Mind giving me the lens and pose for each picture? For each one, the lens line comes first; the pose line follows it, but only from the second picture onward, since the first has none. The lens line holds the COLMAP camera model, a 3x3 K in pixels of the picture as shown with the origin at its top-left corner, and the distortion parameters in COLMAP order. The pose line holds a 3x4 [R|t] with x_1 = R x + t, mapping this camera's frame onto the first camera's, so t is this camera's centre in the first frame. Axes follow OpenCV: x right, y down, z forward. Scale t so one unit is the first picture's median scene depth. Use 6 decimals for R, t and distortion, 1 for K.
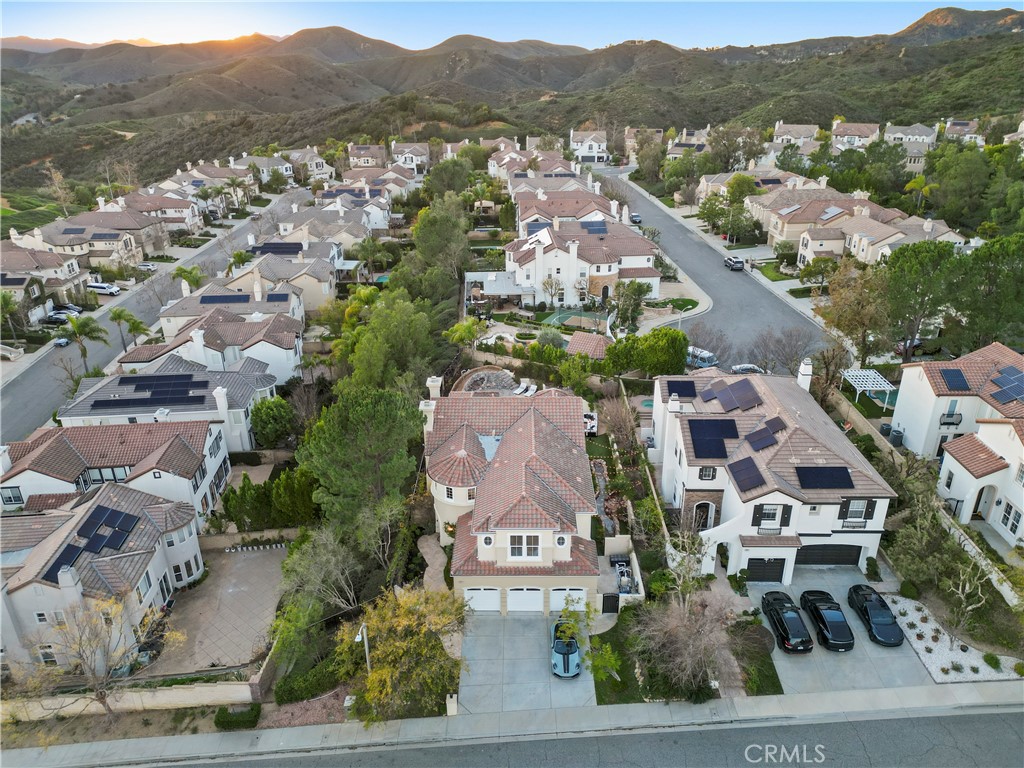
lens RADIAL K [[708.9, 0, 508.7], [0, 708.9, 382.7], [0, 0, 1]] dist [0.072398, -0.068175]
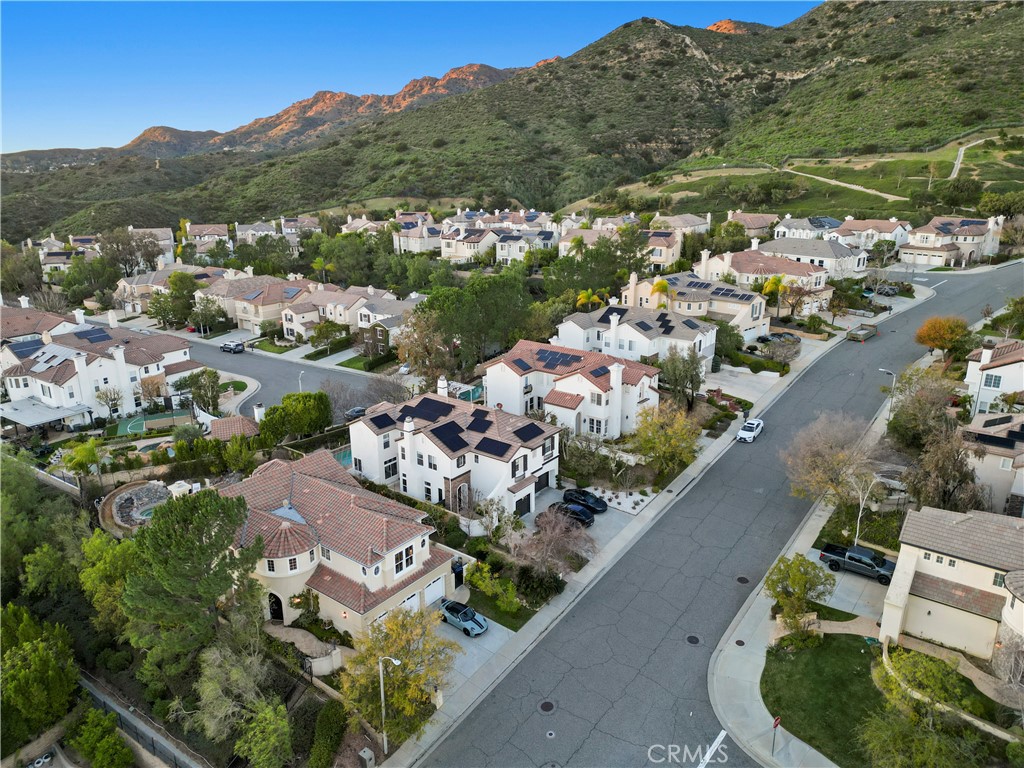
lens RADIAL K [[708.9, 0, 513.9], [0, 708.9, 375.4], [0, 0, 1]] dist [0.072398, -0.068175]
pose [[0.596299, -0.219517, 0.772166, -0.643298], [0.328506, 0.944386, 0.014792, -0.010879], [-0.732470, 0.244841, 0.635249, 0.051826]]
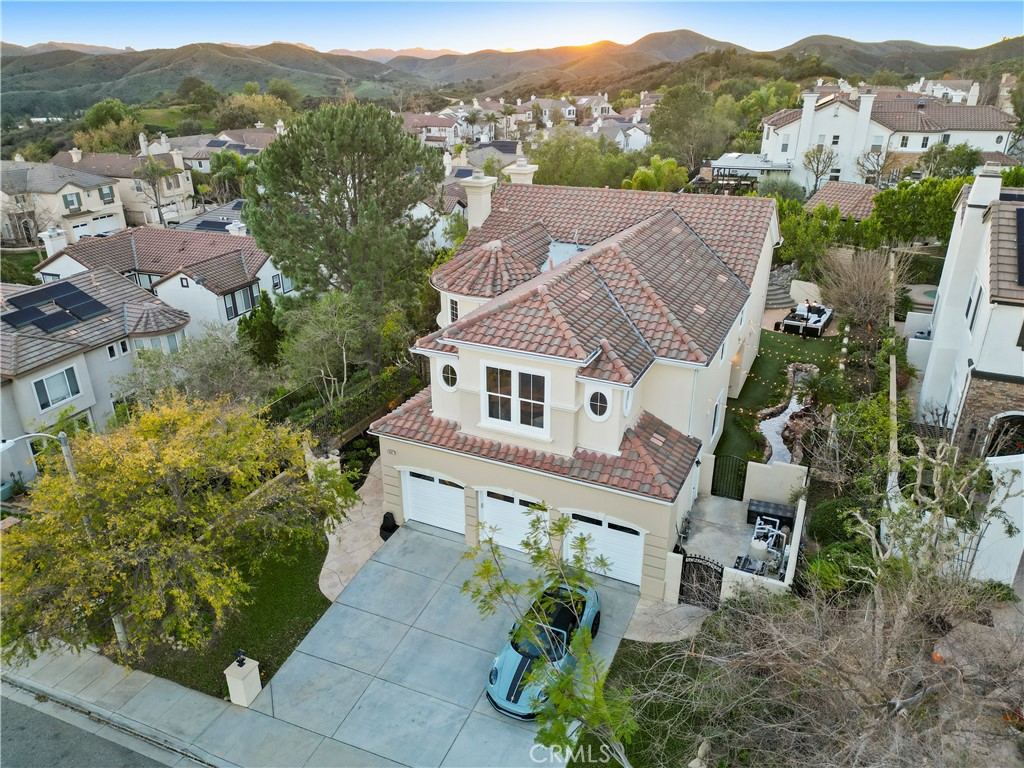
lens RADIAL K [[708.9, 0, 509.4], [0, 708.9, 380.5], [0, 0, 1]] dist [0.072398, -0.068175]
pose [[0.909337, 0.170502, -0.379520, 0.168834], [-0.174118, 0.984406, 0.025062, 0.190953], [0.377875, 0.043291, 0.924844, 0.539354]]
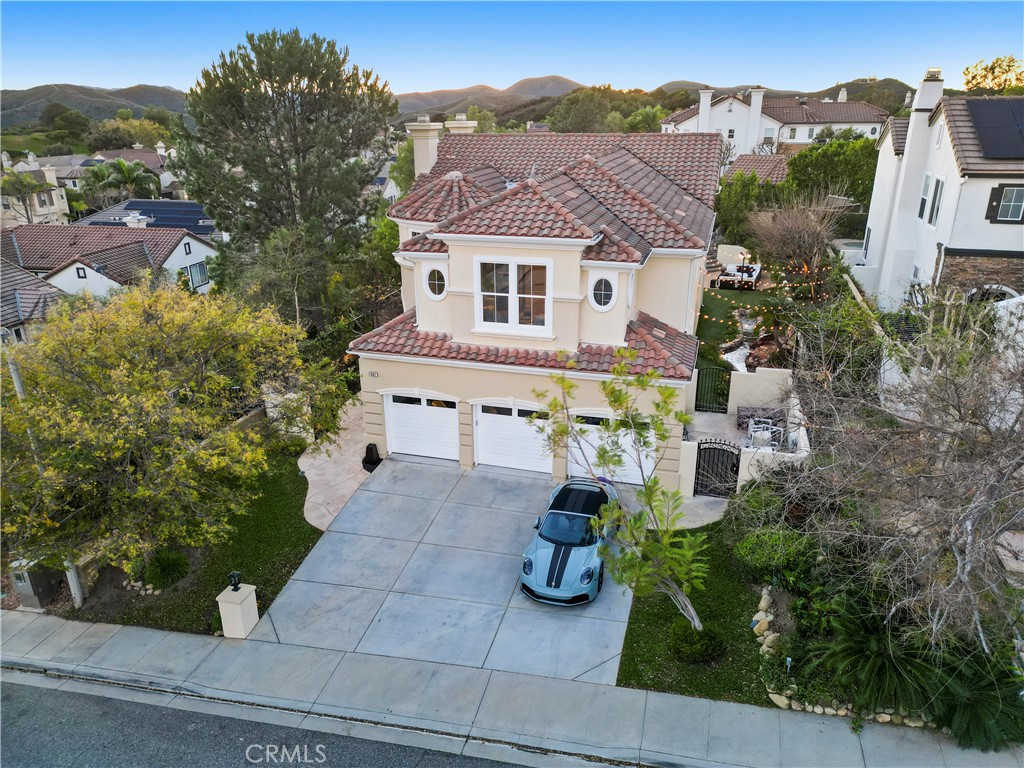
lens RADIAL K [[708.9, 0, 509.5], [0, 708.9, 381.8], [0, 0, 1]] dist [0.072398, -0.068175]
pose [[0.963073, 0.097925, -0.250800, 0.118943], [-0.112547, 0.992645, -0.044601, 0.274092], [0.244588, 0.071181, 0.967011, 0.547657]]
